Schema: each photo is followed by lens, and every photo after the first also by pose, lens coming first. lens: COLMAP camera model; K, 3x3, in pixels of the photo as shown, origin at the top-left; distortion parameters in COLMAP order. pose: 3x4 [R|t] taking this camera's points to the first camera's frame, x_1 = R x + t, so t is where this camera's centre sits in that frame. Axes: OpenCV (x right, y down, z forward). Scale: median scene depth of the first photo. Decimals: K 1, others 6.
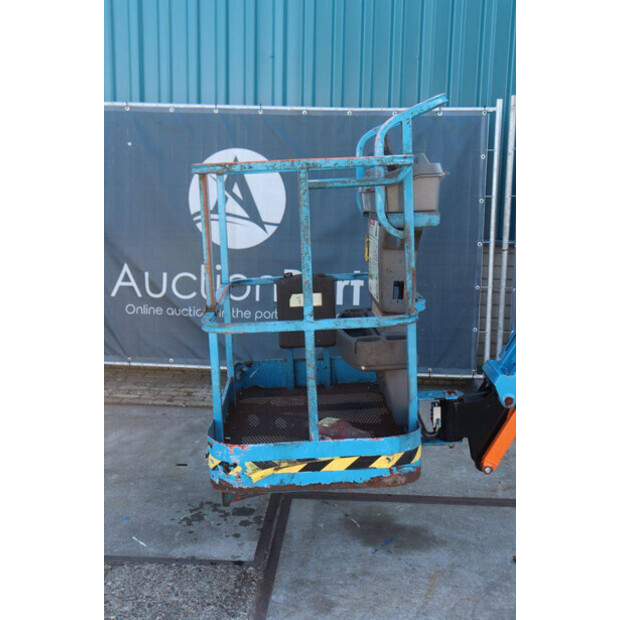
lens RADIAL K [[775.8, 0, 310.4], [0, 775.8, 303.2], [0, 0, 1]] dist [0.019338, 0.026044]
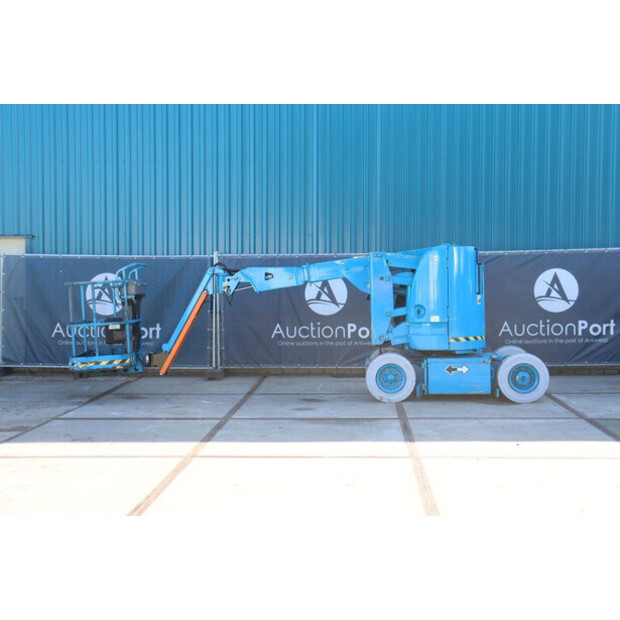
lens RADIAL K [[845.4, 0, 332.7], [0, 845.4, 308.7], [0, 0, 1]] dist [0.023561, 0.027702]
pose [[0.999545, -0.016752, 0.025093, 0.816143], [0.019785, 0.991836, -0.125974, 0.382882], [-0.022778, 0.126414, 0.991716, -2.422225]]
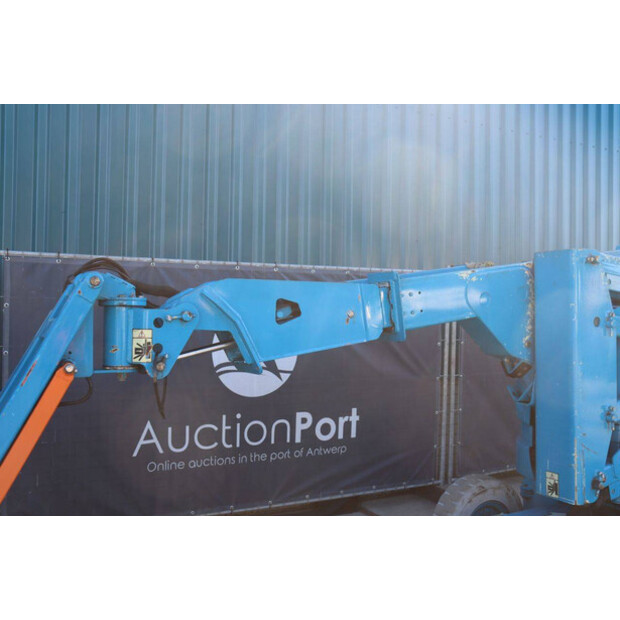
lens RADIAL K [[645.6, 0, 311.8], [0, 645.6, 301.1], [0, 0, 1]] dist [-0.060961, 0.008973]
pose [[0.855888, 0.007863, 0.517101, 0.274538], [0.084188, 0.984428, -0.154315, -0.062066], [-0.510263, 0.175610, 0.841899, 0.224317]]
